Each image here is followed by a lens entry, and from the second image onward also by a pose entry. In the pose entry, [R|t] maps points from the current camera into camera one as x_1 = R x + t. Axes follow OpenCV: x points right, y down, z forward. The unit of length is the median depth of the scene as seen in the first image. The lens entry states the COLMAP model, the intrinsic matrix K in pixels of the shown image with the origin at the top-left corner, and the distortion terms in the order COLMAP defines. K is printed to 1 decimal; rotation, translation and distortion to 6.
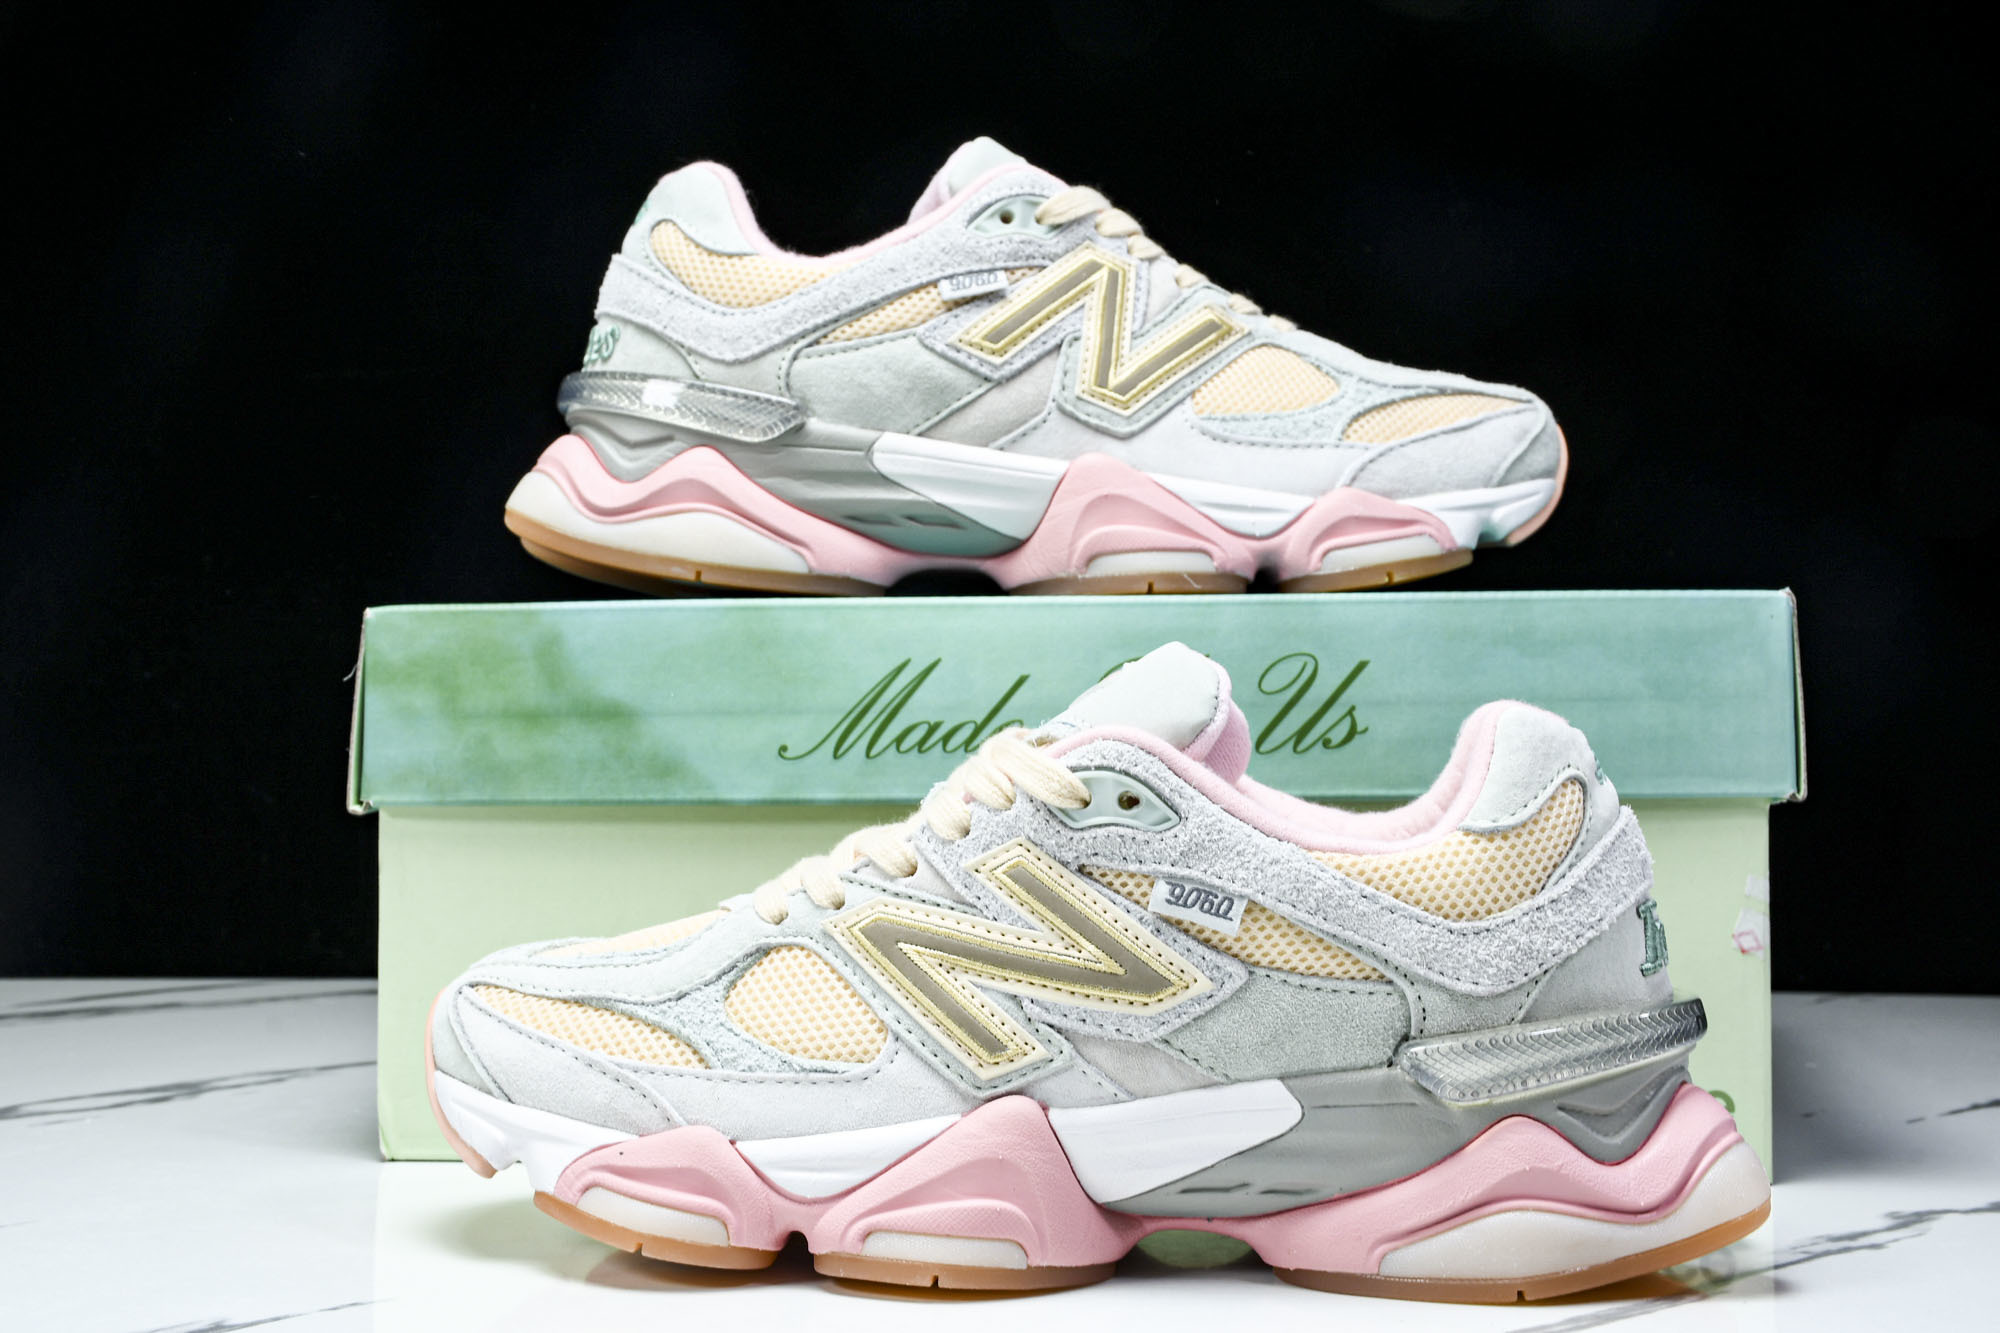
lens RADIAL K [[2832.7, 0, 1000.0], [0, 2832.7, 666.5], [0, 0, 1]] dist [0.144248, -0.004547]
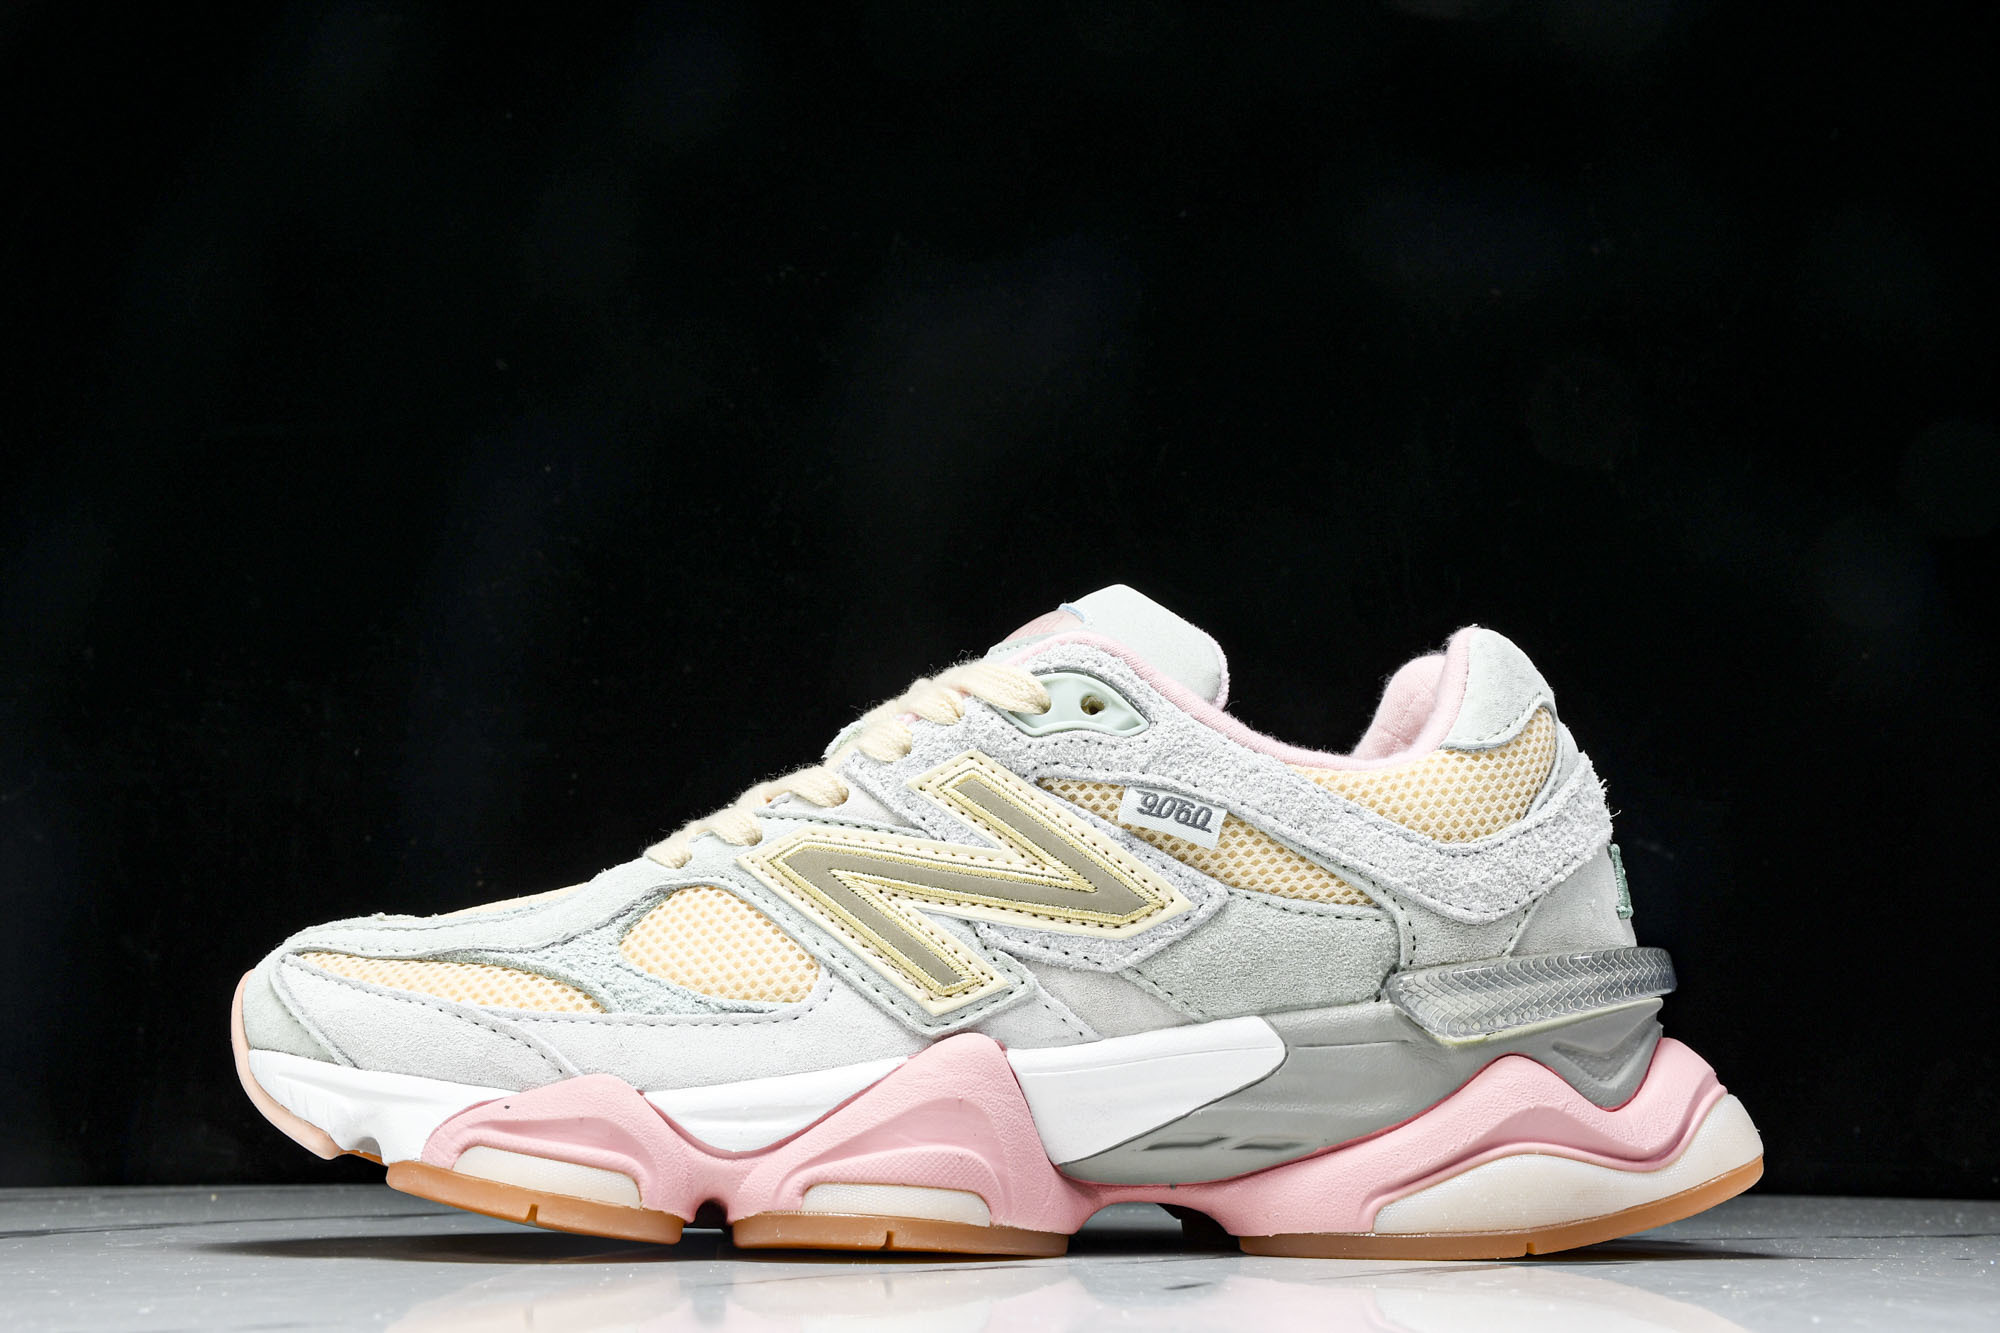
lens RADIAL K [[2832.7, 0, 1000.0], [0, 2832.7, 666.5], [0, 0, 1]] dist [0.144248, -0.004547]
pose [[0.982836, 0.028382, 0.182287, -0.149253], [0.003583, 0.984972, -0.172679, 0.191240], [-0.184449, 0.170368, 0.967963, 0.126829]]
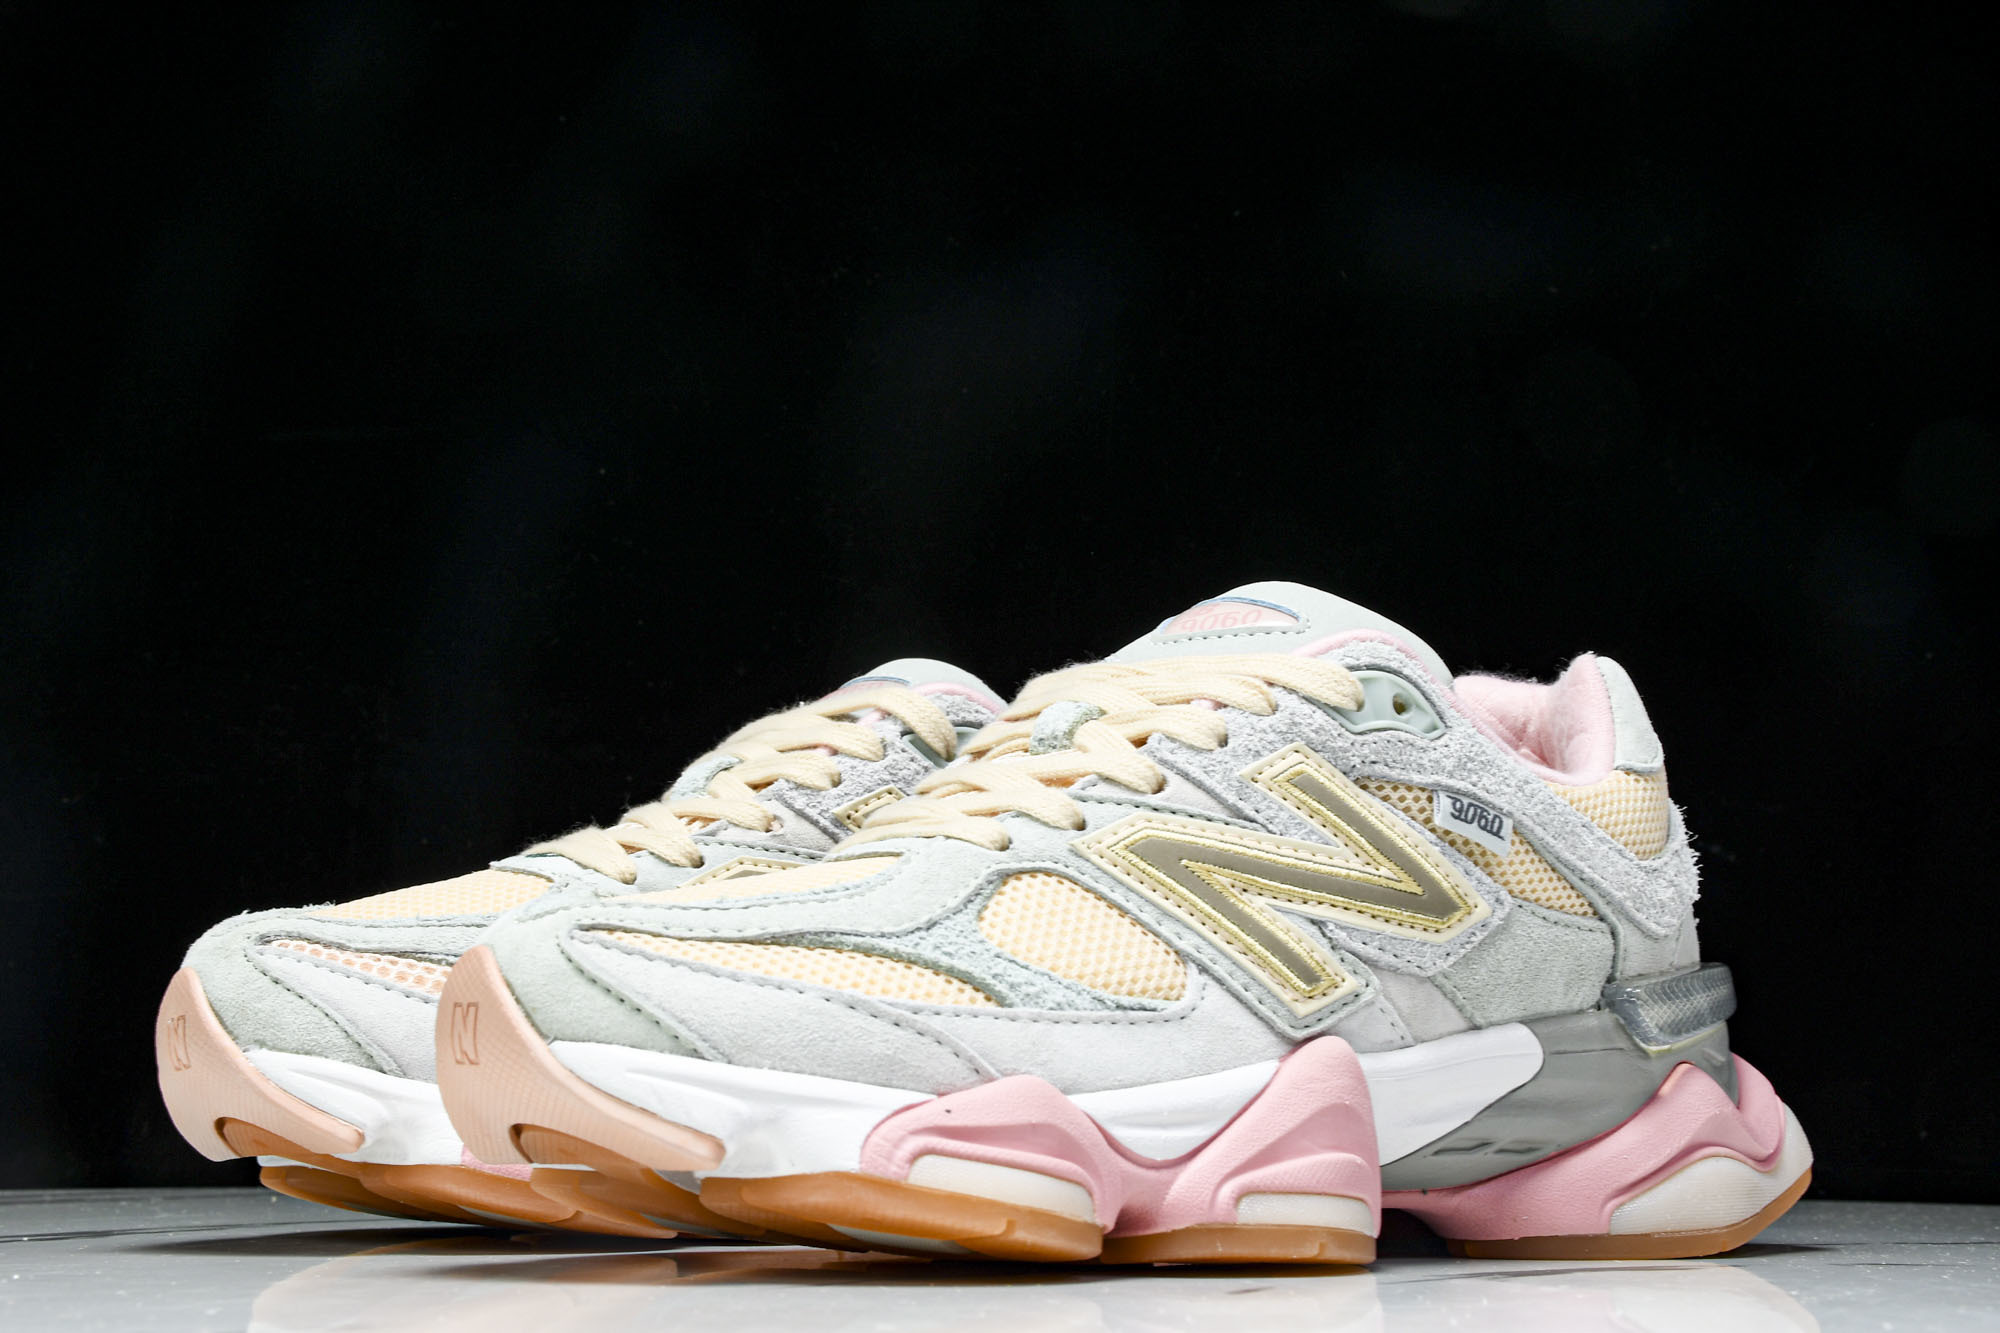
lens RADIAL K [[2832.7, 0, 1000.0], [0, 2832.7, 666.5], [0, 0, 1]] dist [0.144248, -0.004547]
pose [[0.746847, 0.100227, 0.657400, -0.640594], [0.014946, 0.985797, -0.167274, 0.183193], [-0.664828, 0.134754, 0.734741, 0.422698]]
